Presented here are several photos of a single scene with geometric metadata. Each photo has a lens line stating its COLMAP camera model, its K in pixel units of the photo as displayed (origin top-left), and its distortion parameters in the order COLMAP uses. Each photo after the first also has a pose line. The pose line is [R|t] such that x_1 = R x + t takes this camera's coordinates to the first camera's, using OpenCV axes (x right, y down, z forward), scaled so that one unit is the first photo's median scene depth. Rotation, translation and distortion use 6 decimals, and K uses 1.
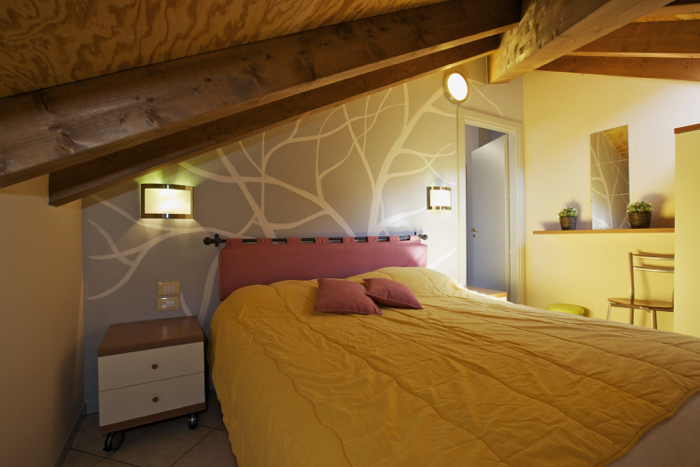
lens RADIAL K [[333.1, 0, 347.9], [0, 333.1, 235.4], [0, 0, 1]] dist [-0.027562, 0.005141]
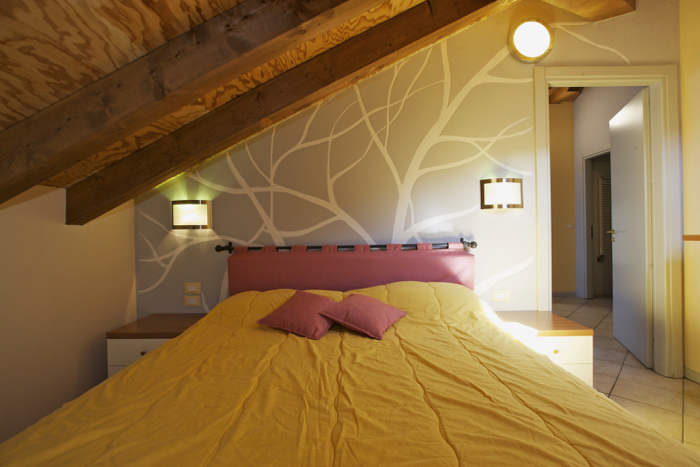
lens RADIAL K [[333.1, 0, 344.9], [0, 333.1, 236.4], [0, 0, 1]] dist [-0.027562, 0.005141]
pose [[0.868876, 0.002200, -0.495024, 0.394490], [0.003725, 0.999933, 0.010983, -0.027277], [0.495015, -0.011387, 0.868810, 0.188082]]
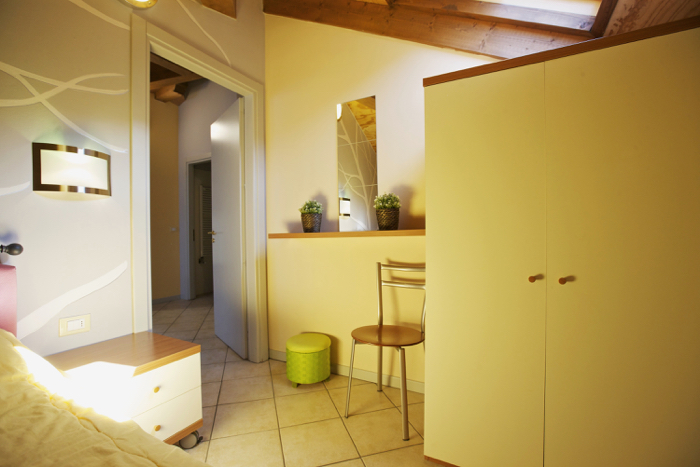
lens RADIAL K [[323.5, 0, 348.6], [0, 323.5, 228.9], [0, 0, 1]] dist [-0.028113, 0.003882]
pose [[0.837561, 0.002747, 0.546337, 0.418682], [0.010852, 0.999706, -0.021664, -0.009486], [-0.546236, 0.024074, 0.837285, 0.435733]]
